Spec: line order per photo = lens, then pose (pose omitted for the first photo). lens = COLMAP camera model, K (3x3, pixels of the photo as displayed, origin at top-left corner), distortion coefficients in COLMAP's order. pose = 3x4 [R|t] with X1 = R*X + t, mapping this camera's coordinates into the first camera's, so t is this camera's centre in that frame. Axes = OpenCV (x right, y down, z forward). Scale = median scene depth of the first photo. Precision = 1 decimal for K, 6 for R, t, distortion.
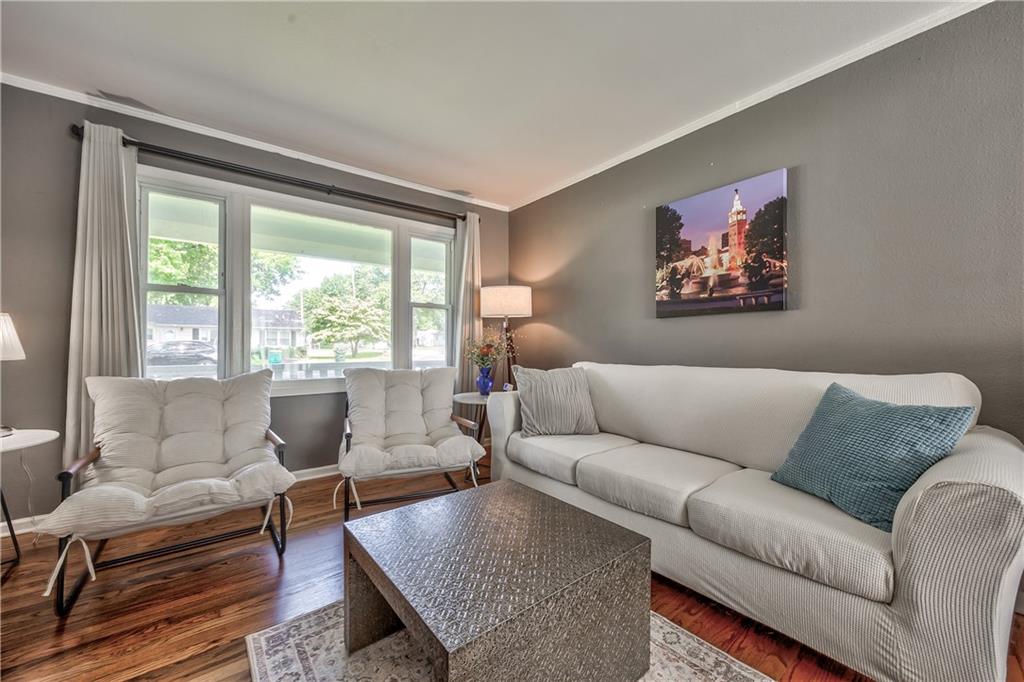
lens RADIAL K [[395.5, 0, 513.3], [0, 395.5, 344.7], [0, 0, 1]] dist [-0.000754, -0.000048]
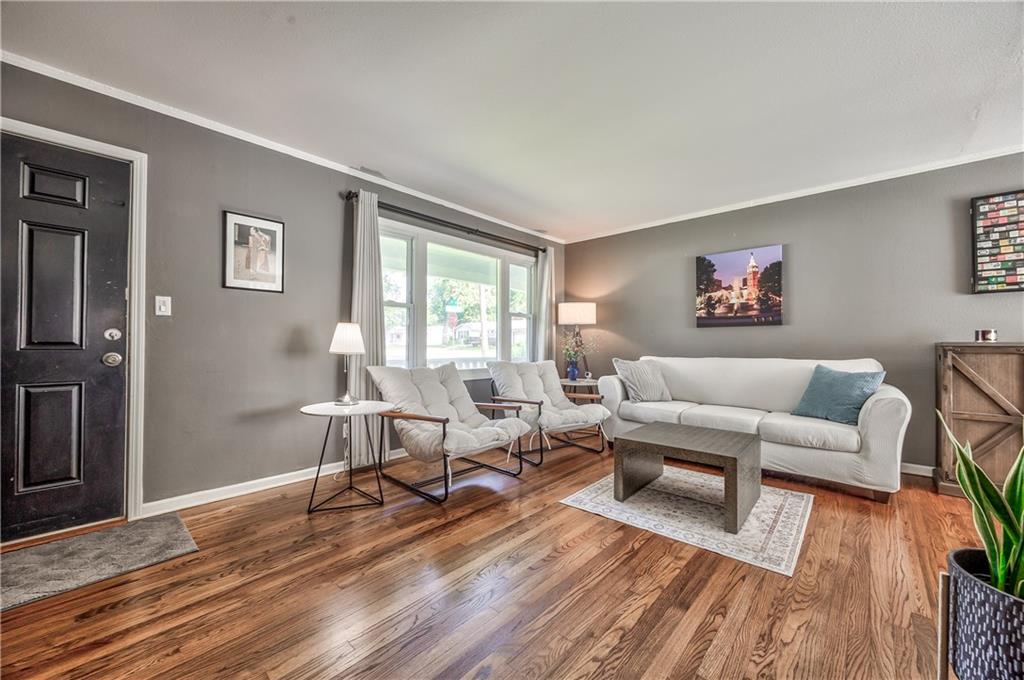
lens RADIAL K [[392.6, 0, 514.4], [0, 392.6, 340.5], [0, 0, 1]] dist [-0.001917, -0.000305]
pose [[0.985116, 0.003184, 0.171864, -0.671874], [-0.001408, 0.999944, -0.010458, 0.000378], [-0.171888, 0.010060, 0.985065, -0.439722]]
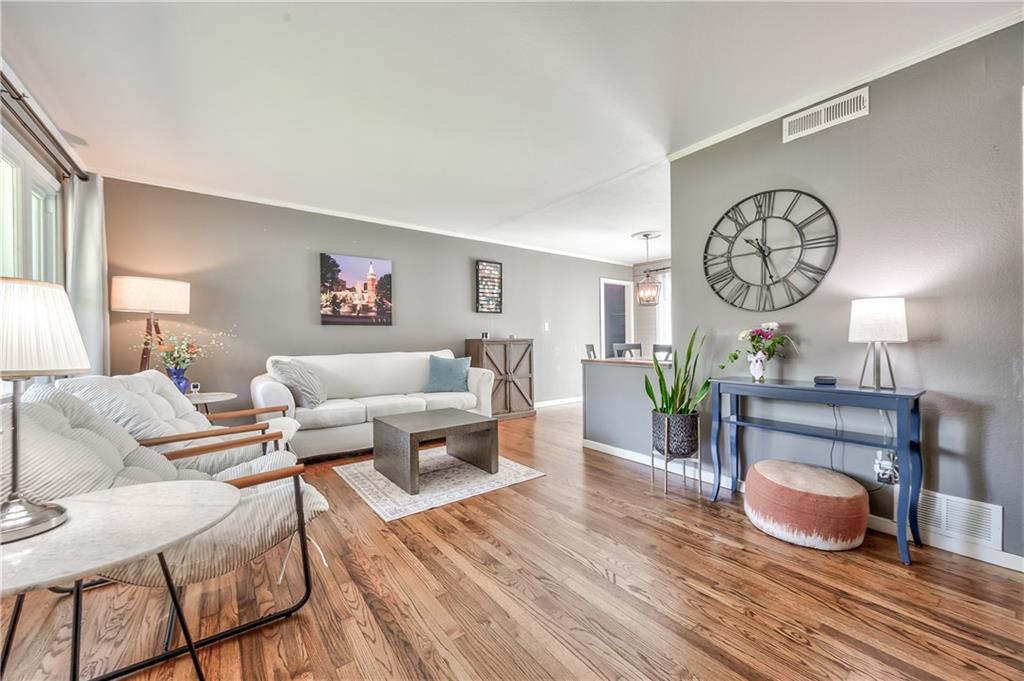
lens RADIAL K [[392.6, 0, 514.4], [0, 392.6, 341.0], [0, 0, 1]] dist [-0.001917, -0.000305]
pose [[0.014784, -0.006502, 0.999870, -1.278119], [0.008707, 0.999942, 0.006373, -0.008136], [-0.999853, 0.008612, 0.014840, 0.245425]]
